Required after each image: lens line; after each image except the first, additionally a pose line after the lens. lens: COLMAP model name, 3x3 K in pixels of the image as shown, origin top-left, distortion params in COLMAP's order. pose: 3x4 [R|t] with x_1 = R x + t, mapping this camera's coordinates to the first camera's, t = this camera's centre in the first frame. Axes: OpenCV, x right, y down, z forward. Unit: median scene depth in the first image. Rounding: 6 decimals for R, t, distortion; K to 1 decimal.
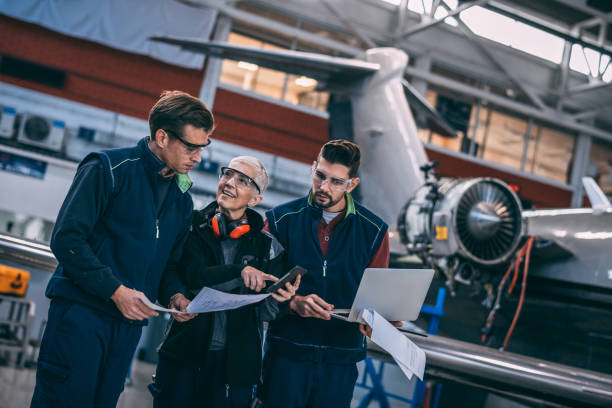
lens RADIAL K [[1028.4, 0, 307.0], [0, 1028.4, 203.8], [0, 0, 1]] dist [-0.156107, 0.000000]
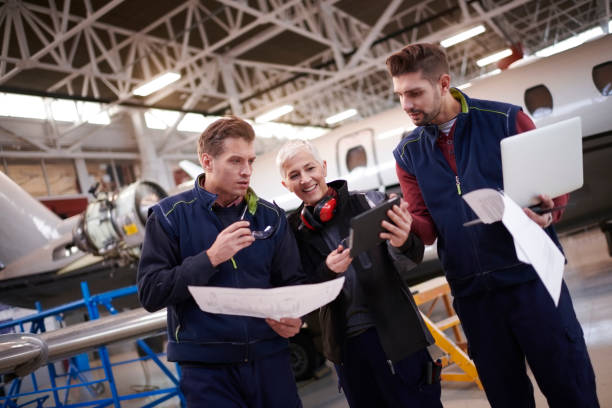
lens RADIAL K [[630.3, 0, 283.1], [0, 630.3, 215.5], [0, 0, 1]] dist [-0.041095, 0.000000]
pose [[0.706519, -0.358967, 0.609897, -0.213741], [0.349734, 0.926320, 0.140063, -0.032693], [-0.615237, 0.114344, 0.780005, 0.223123]]
